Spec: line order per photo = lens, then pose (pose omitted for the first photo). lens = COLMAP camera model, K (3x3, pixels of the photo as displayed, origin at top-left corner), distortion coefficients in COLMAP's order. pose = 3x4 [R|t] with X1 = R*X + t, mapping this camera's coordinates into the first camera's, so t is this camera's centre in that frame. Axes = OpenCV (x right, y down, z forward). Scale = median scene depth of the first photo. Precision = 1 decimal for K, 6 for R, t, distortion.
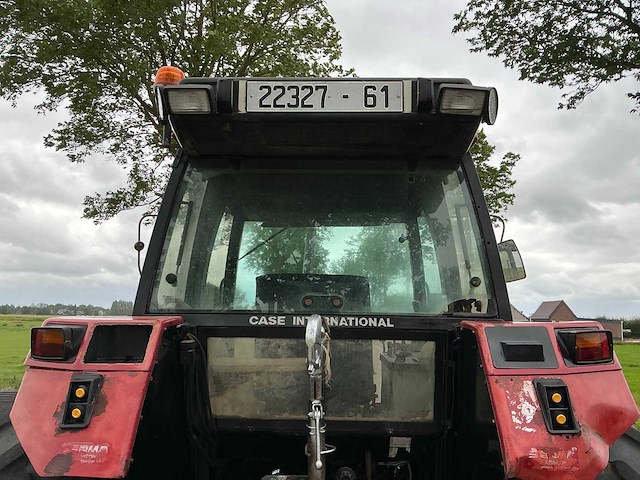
lens RADIAL K [[530.7, 0, 317.6], [0, 530.7, 240.1], [0, 0, 1]] dist [0.133532, -0.258211]
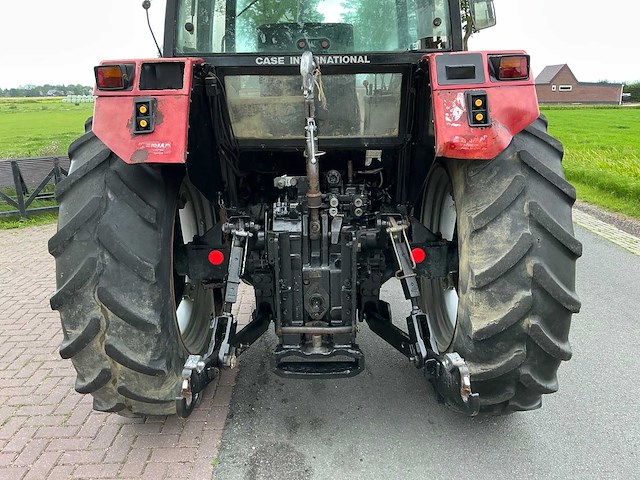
lens RADIAL K [[530.7, 0, 317.6], [0, 530.7, 240.1], [0, 0, 1]] dist [0.133532, -0.258211]
pose [[0.999551, -0.029941, -0.001512, 0.008273], [0.028028, 0.915428, 0.401504, 0.034480], [-0.010638, -0.401366, 0.915856, -0.365511]]
